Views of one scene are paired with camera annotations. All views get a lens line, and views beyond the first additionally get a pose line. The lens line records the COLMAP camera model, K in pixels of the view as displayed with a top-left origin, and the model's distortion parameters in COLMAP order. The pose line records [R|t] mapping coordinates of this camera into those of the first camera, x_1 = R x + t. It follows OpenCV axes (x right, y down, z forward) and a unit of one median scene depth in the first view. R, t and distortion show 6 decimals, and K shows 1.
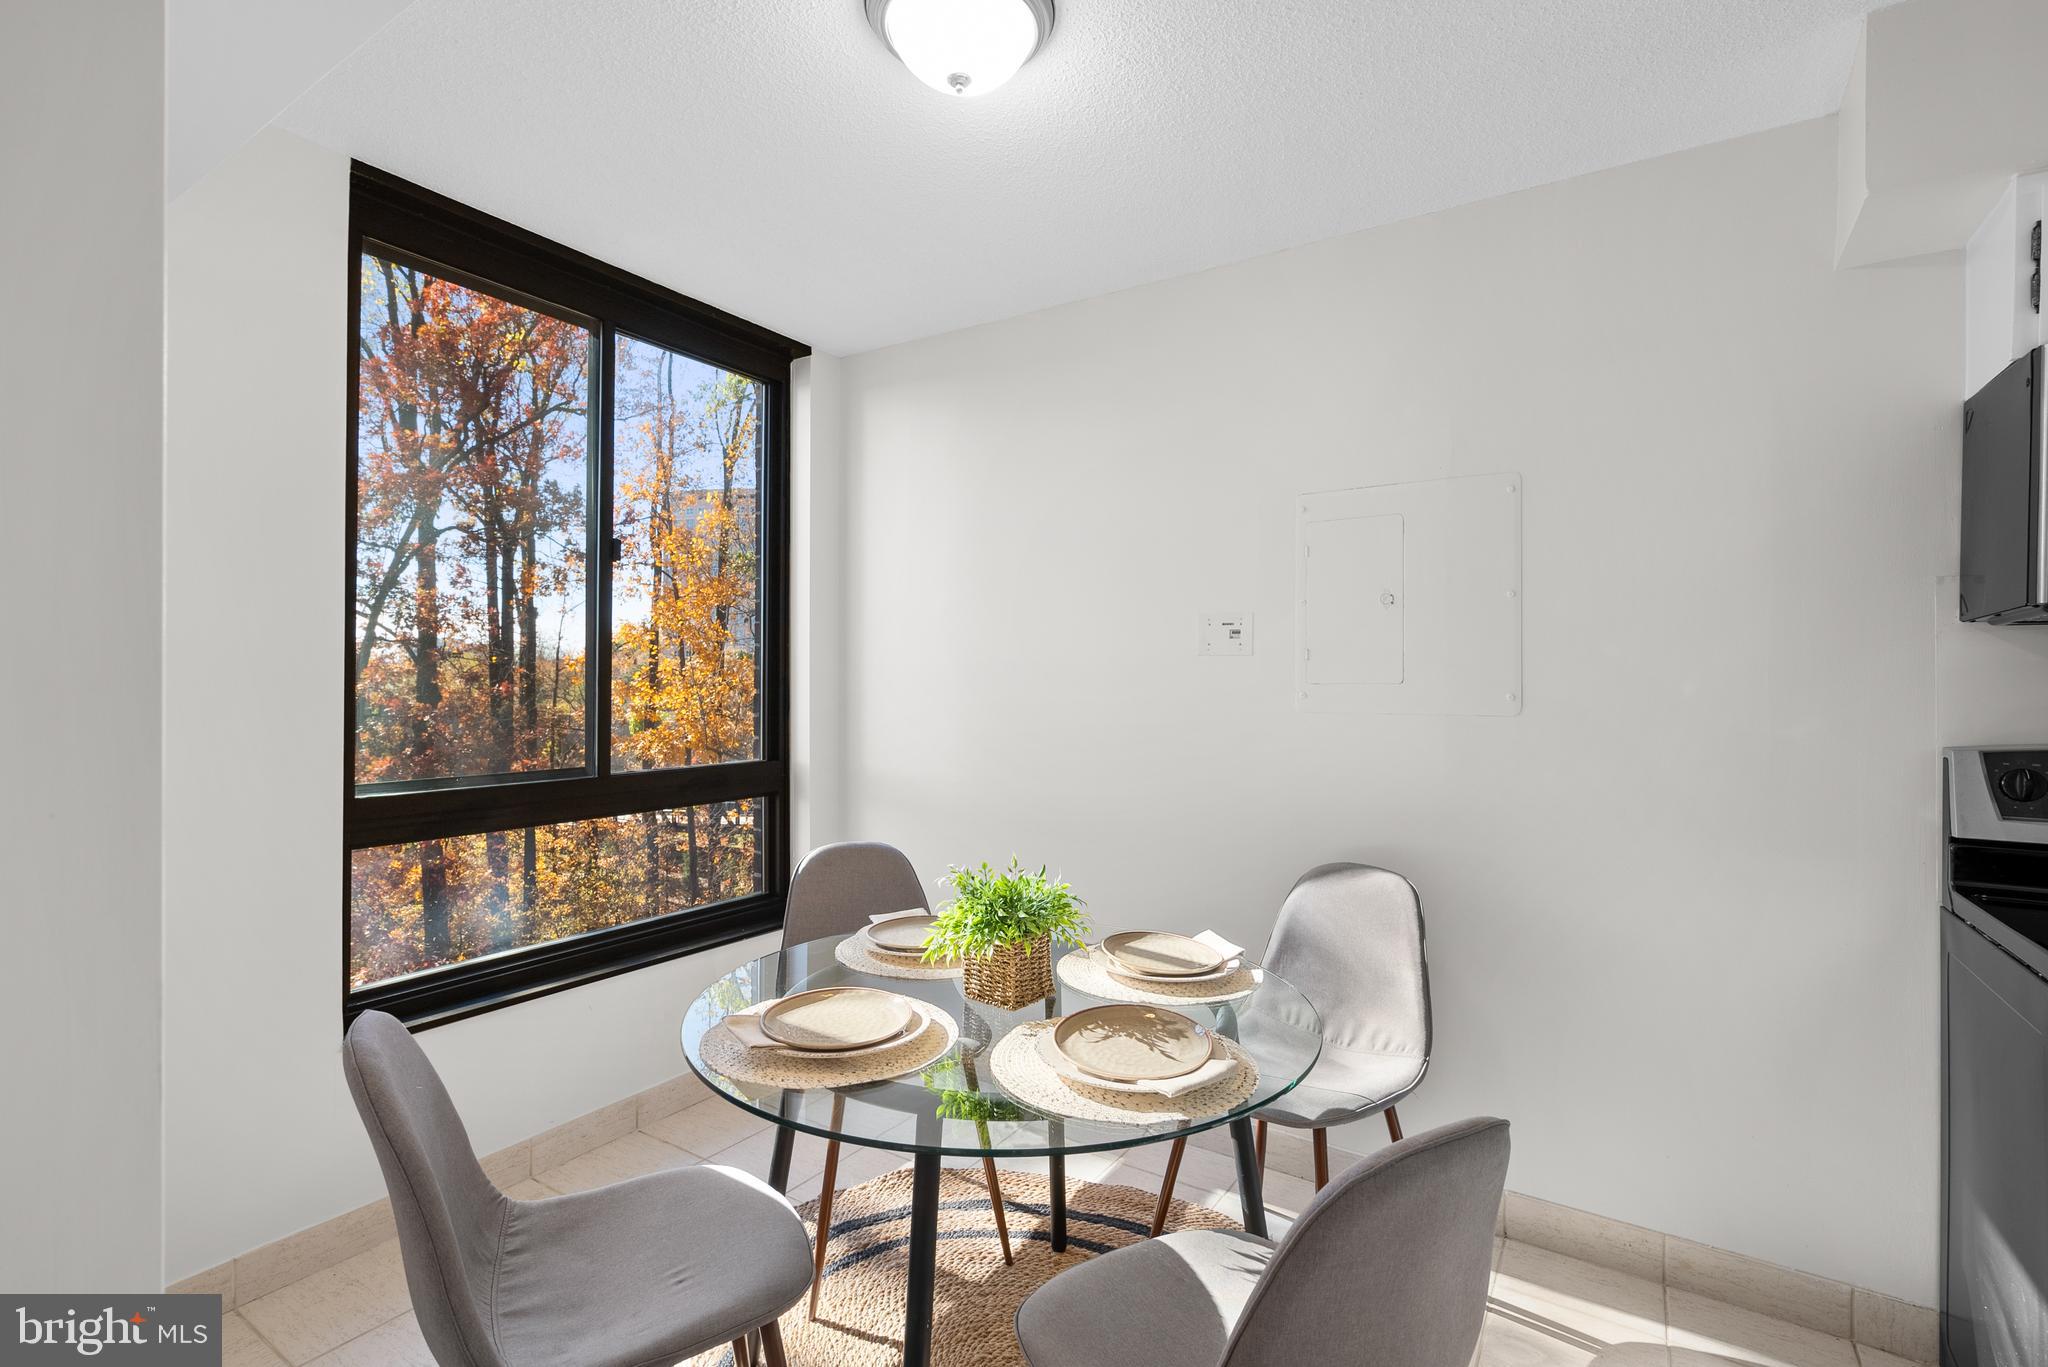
lens RADIAL K [[942.2, 0, 1029.2], [0, 942.2, 679.7], [0, 0, 1]] dist [-0.000548, -0.000165]
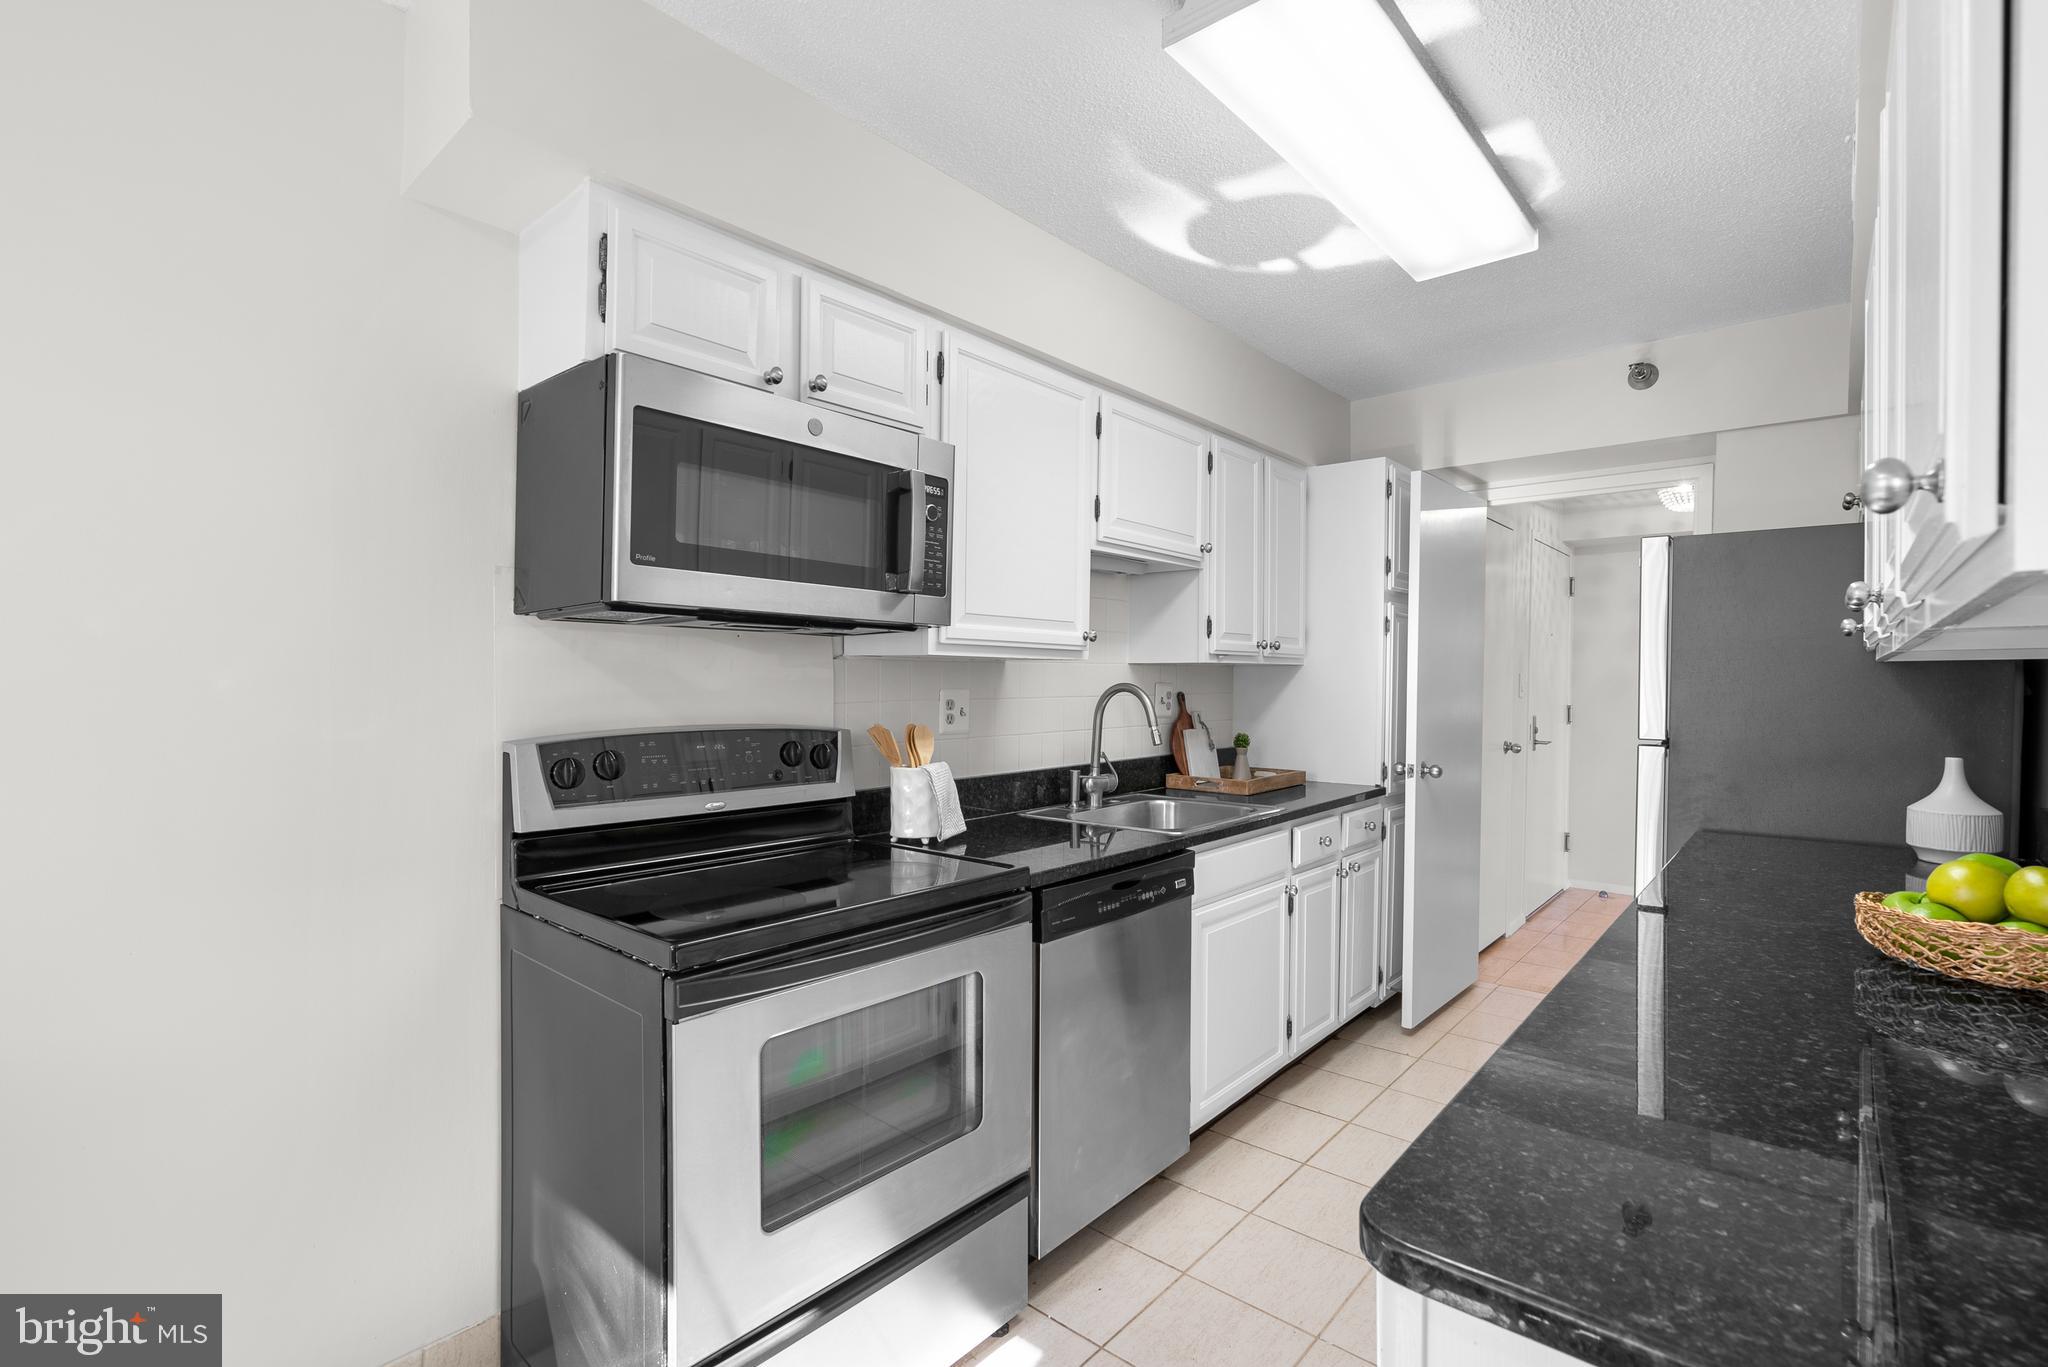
lens RADIAL K [[942.2, 0, 1032.4], [0, 942.2, 691.4], [0, 0, 1]] dist [-0.000548, -0.000165]
pose [[0.144517, -0.016617, 0.989363, 0.087976], [-0.007600, 0.999811, 0.017903, -0.002102], [-0.989473, -0.010106, 0.144363, 0.327377]]
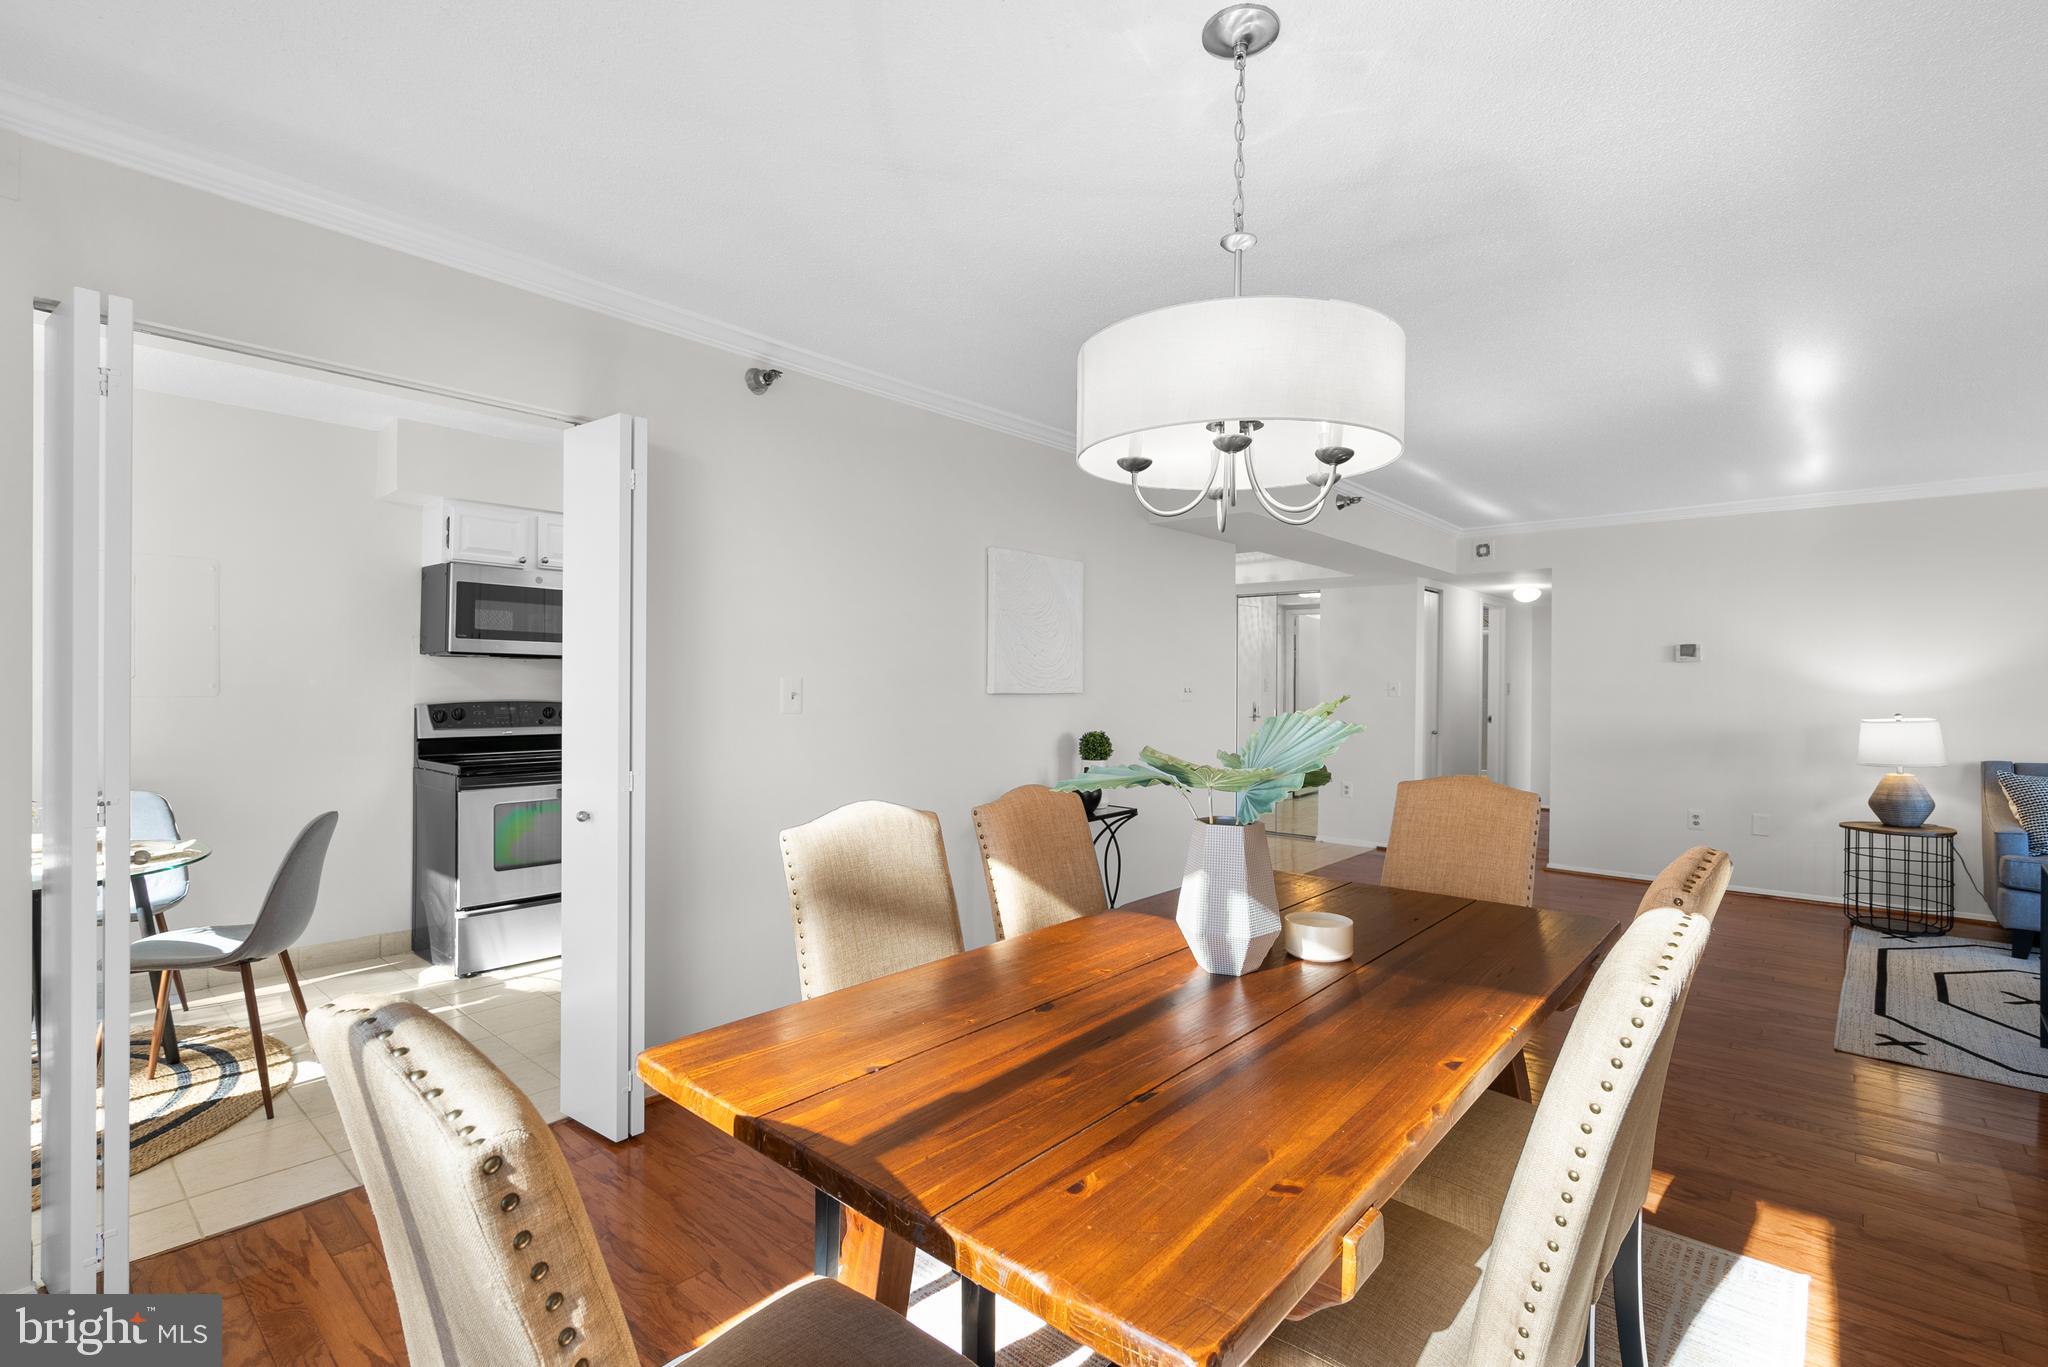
lens RADIAL K [[942.2, 0, 1018.6], [0, 942.2, 677.5], [0, 0, 1]] dist [-0.000548, -0.000165]
pose [[0.161134, -0.002049, 0.986930, -1.287198], [-0.007378, 0.999967, 0.003281, -0.019043], [-0.986905, -0.007810, 0.161114, -1.024575]]
